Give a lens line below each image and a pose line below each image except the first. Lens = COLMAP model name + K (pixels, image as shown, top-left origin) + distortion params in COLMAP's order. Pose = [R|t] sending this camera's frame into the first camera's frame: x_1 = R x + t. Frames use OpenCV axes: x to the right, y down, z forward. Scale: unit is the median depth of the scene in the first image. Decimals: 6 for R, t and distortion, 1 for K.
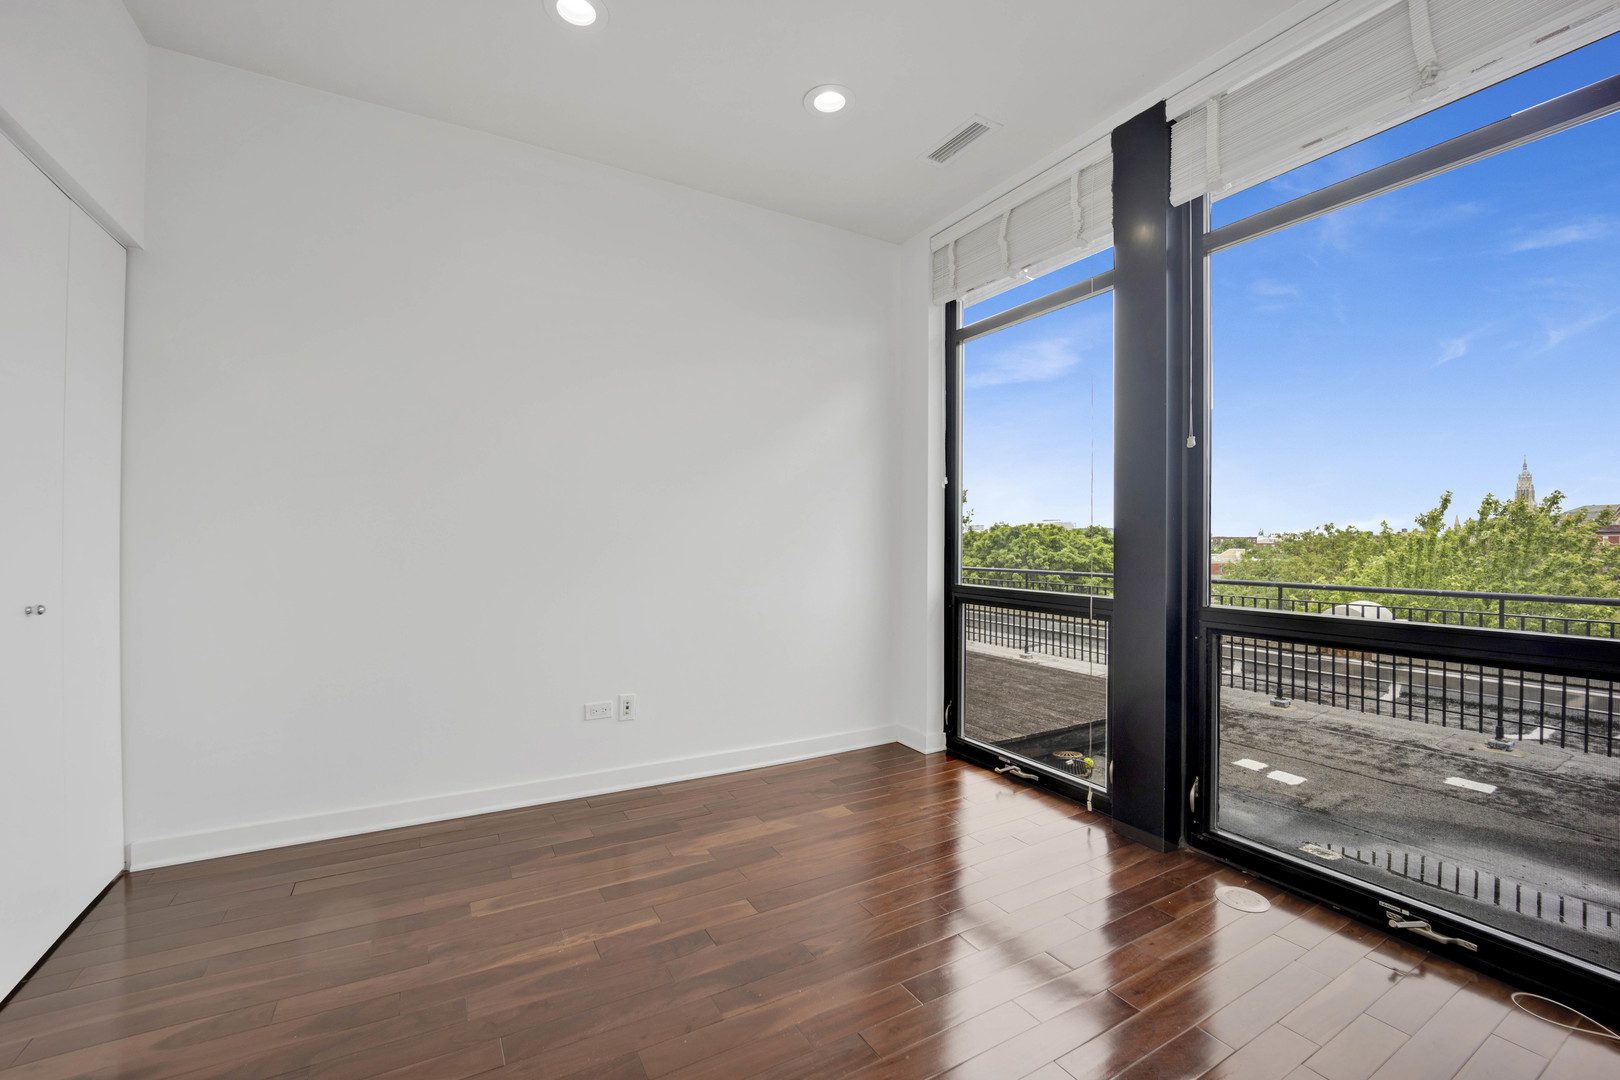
lens RADIAL K [[664.2, 0, 799.4], [0, 664.2, 540.1], [0, 0, 1]] dist [-0.018668, 0.000388]
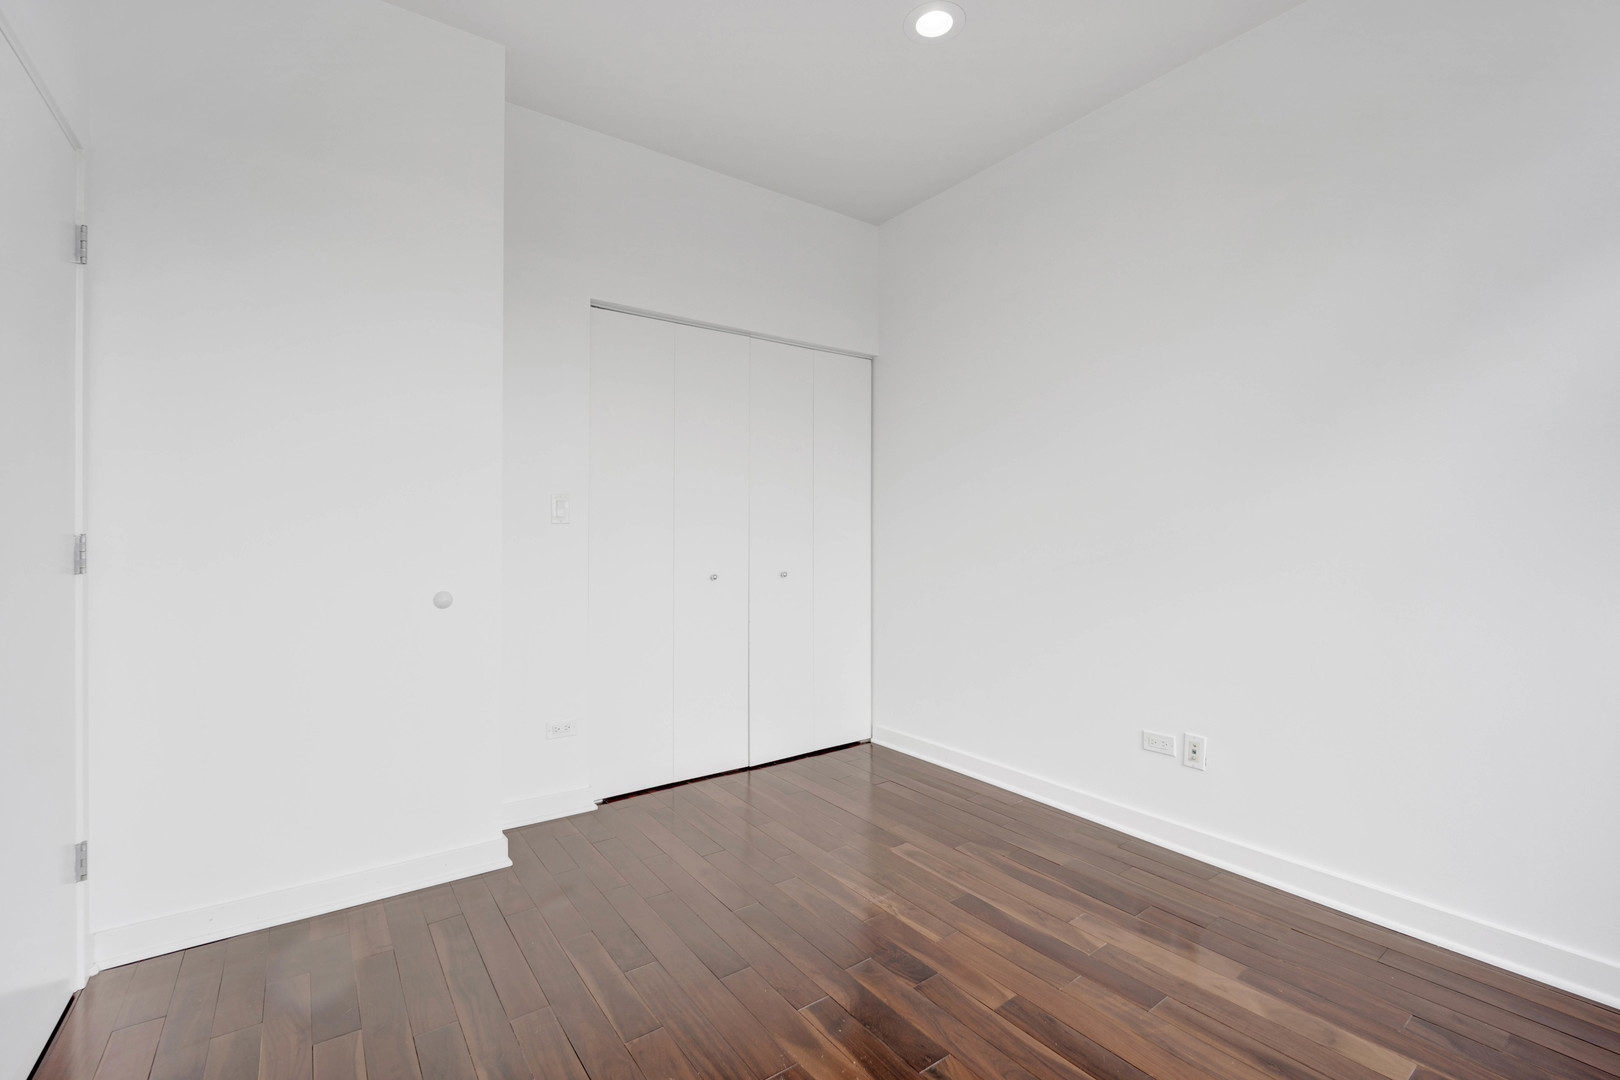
lens RADIAL K [[664.2, 0, 799.4], [0, 664.2, 540.1], [0, 0, 1]] dist [-0.018668, 0.000388]
pose [[0.133412, -0.006253, -0.991041, 0.584038], [0.002542, 0.999979, -0.005967, 0.009941], [0.991057, -0.001723, 0.133425, 0.572225]]
